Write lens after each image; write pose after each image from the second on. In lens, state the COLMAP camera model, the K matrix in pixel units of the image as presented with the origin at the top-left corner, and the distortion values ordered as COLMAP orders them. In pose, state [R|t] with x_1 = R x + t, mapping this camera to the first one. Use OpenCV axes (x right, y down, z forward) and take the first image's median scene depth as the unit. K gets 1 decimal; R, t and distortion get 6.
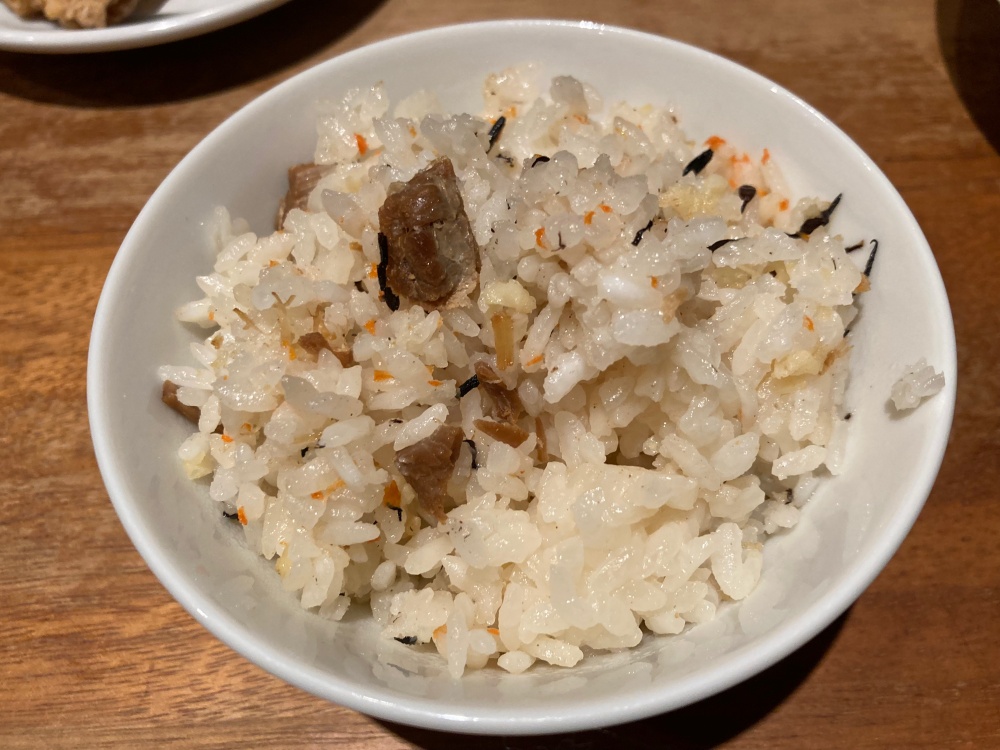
lens RADIAL K [[857.9, 0, 500.0], [0, 857.9, 375.0], [0, 0, 1]] dist [-0.061014, 0.069673]
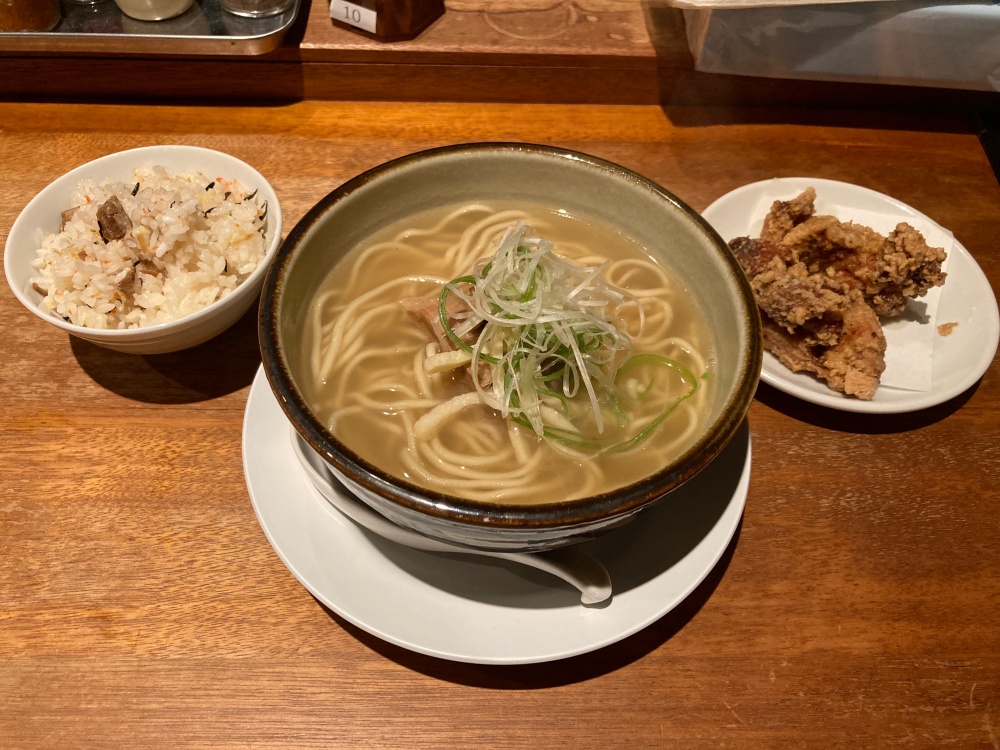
lens RADIAL K [[830.3, 0, 504.0], [0, 830.3, 378.8], [0, 0, 1]] dist [-0.003810, 0.005495]
pose [[0.948270, -0.207626, 0.240157, 0.441771], [0.223815, 0.973730, -0.041910, 0.896800], [-0.225147, 0.093493, 0.969829, -2.348066]]
